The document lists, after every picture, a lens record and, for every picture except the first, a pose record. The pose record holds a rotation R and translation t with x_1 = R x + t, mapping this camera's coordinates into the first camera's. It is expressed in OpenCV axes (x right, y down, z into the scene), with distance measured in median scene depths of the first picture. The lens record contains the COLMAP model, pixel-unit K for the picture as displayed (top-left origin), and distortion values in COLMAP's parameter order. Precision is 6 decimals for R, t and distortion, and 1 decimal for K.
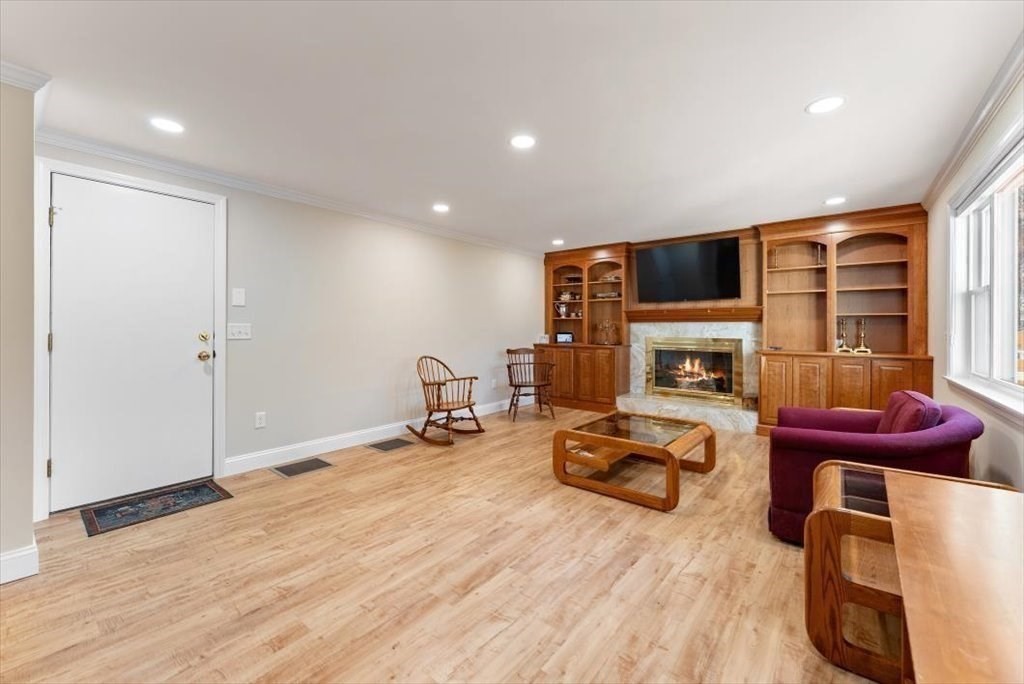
lens RADIAL K [[416.2, 0, 514.9], [0, 416.2, 333.1], [0, 0, 1]] dist [0.000359, -0.000114]
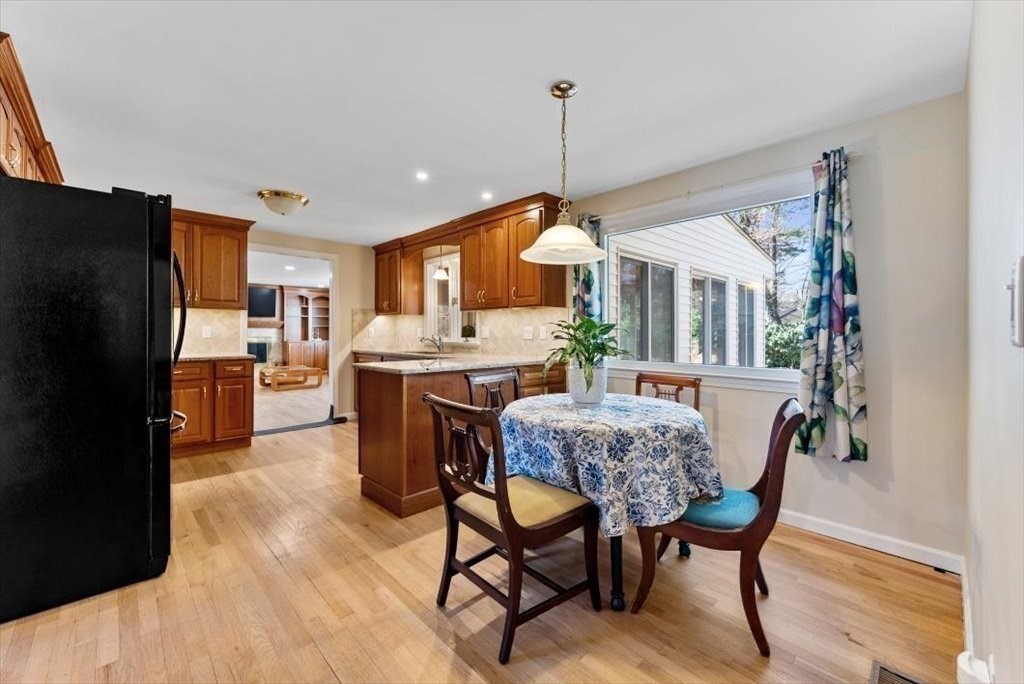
lens RADIAL K [[416.2, 0, 514.9], [0, 416.2, 333.1], [0, 0, 1]] dist [0.000359, -0.000114]
pose [[0.130224, -0.002534, 0.991481, -1.262009], [0.010048, 0.999949, 0.001236, 0.007157], [-0.991434, 0.009802, 0.130243, -0.452064]]
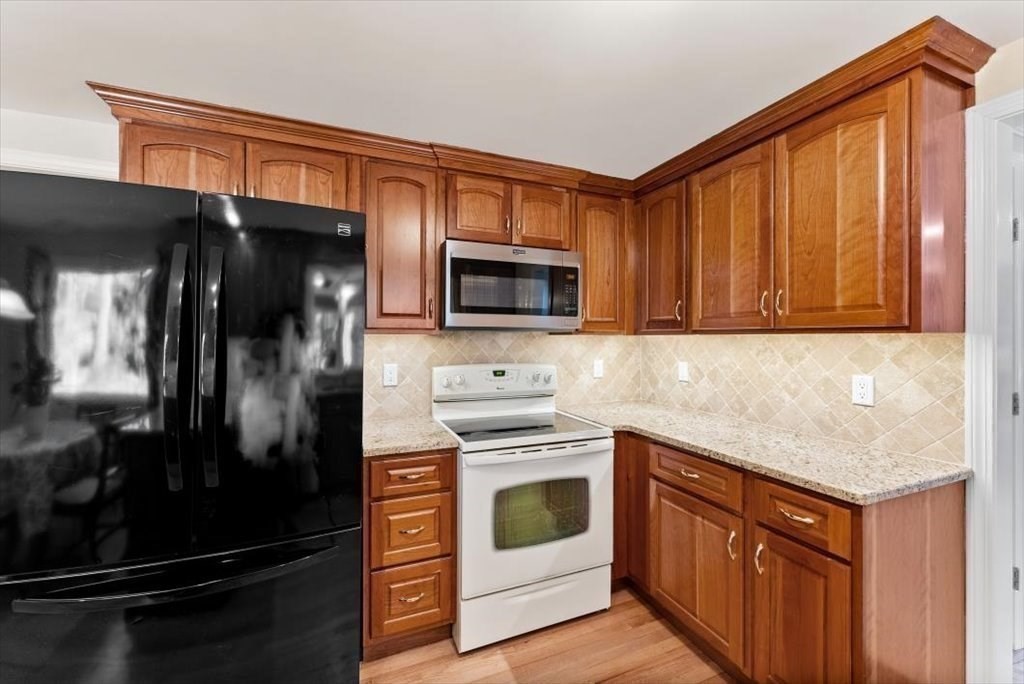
lens RADIAL K [[410.2, 0, 513.6], [0, 410.2, 338.3], [0, 0, 1]] dist [-0.000722, -0.000008]
pose [[0.876533, -0.002195, -0.481336, -0.613987], [-0.003377, 0.999937, -0.010710, -0.035215], [0.481329, 0.011013, 0.876471, -0.151314]]
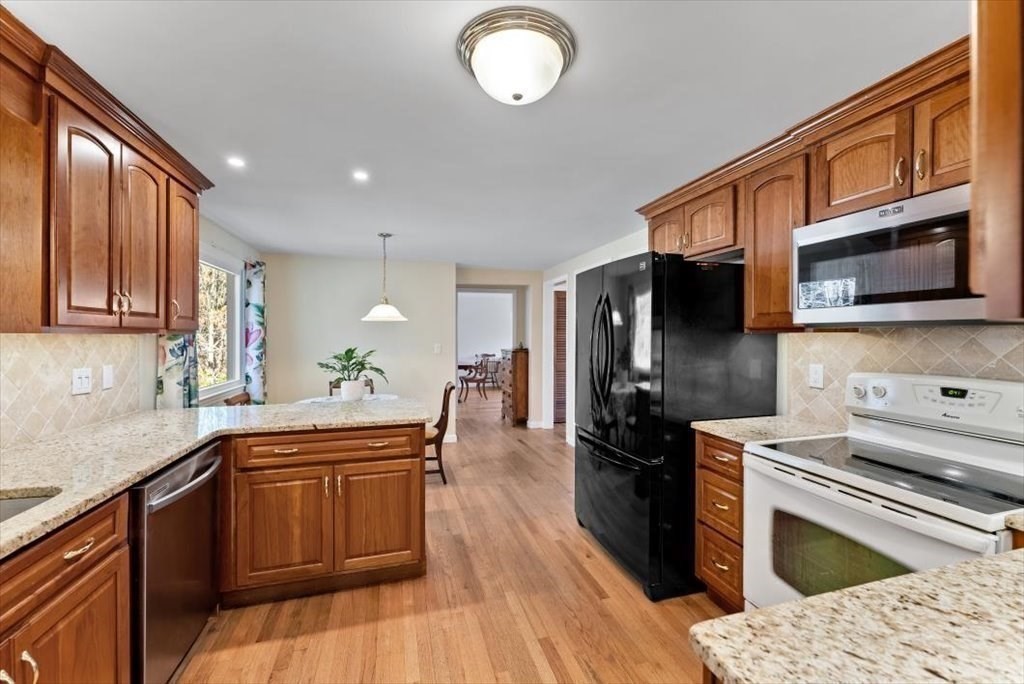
lens RADIAL K [[416.2, 0, 514.9], [0, 416.2, 333.1], [0, 0, 1]] dist [0.000359, -0.000114]
pose [[-0.574690, -0.007911, -0.818333, -0.432167], [-0.012129, 0.999926, -0.001148, -0.038893], [0.818281, 0.009266, -0.574743, 0.152537]]
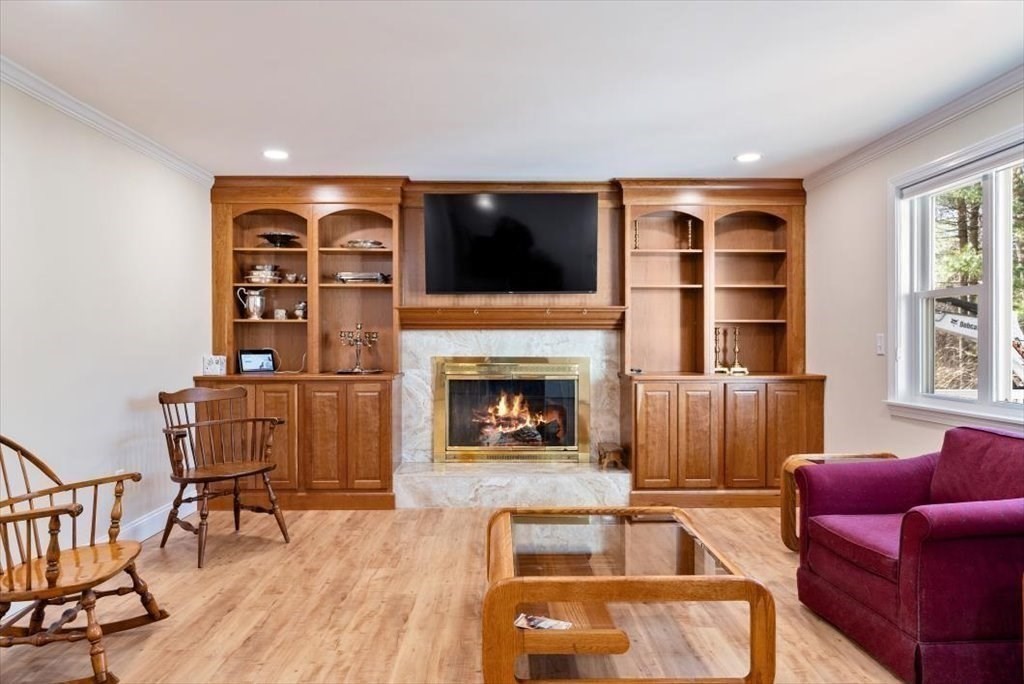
lens RADIAL K [[680.0, 0, 512.0], [0, 680.0, 342.0], [0, 0, 1]] dist [-0.000786, -0.000993]
pose [[0.768483, -0.004867, 0.639852, -0.182195], [0.010435, 0.999933, -0.004928, -0.004827], [-0.639786, 0.010464, 0.768482, 0.260453]]
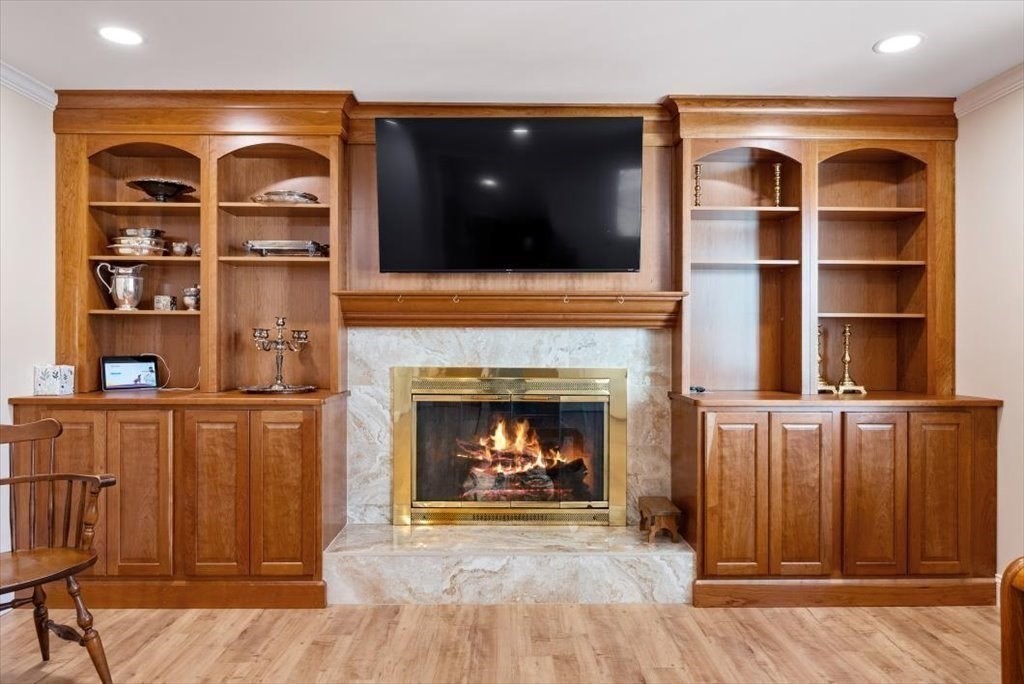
lens RADIAL K [[680.0, 0, 512.0], [0, 680.0, 342.0], [0, 0, 1]] dist [-0.000786, -0.000993]
pose [[0.773639, 0.000642, 0.633626, 0.018717], [0.006818, 0.999933, -0.009339, -0.007033], [-0.633590, 0.011545, 0.773583, 0.492214]]
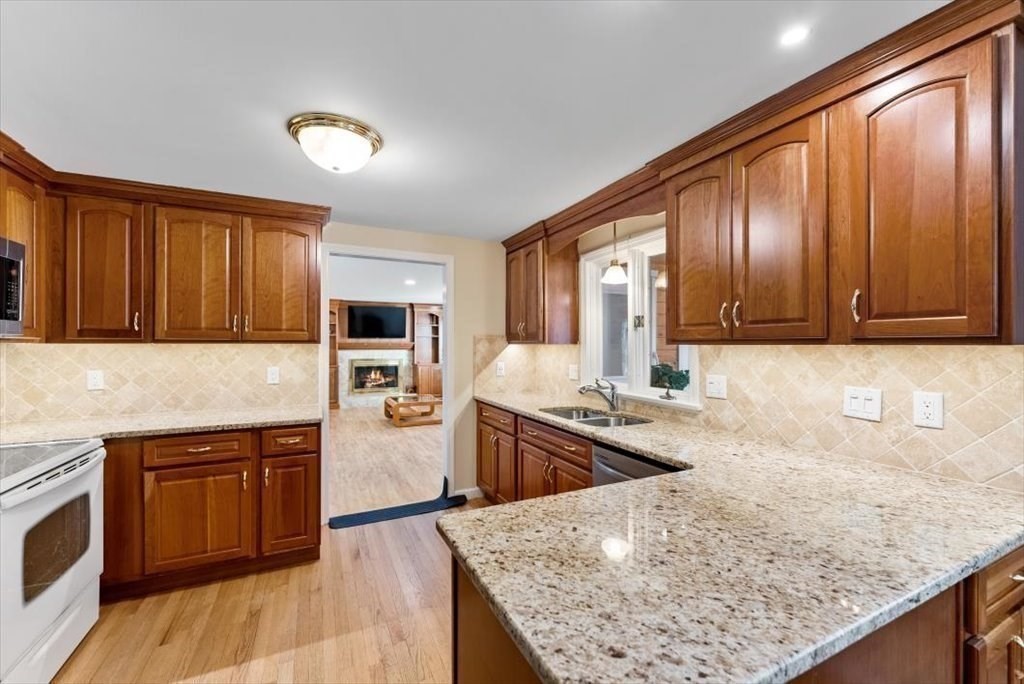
lens RADIAL K [[415.3, 0, 512.0], [0, 415.3, 342.0], [0, 0, 1]] dist [-0.000904, -0.000087]
pose [[0.435351, 0.002862, 0.900256, -0.896115], [0.011957, 0.999888, -0.008961, -0.036245], [-0.900182, 0.014666, 0.435268, -0.281774]]
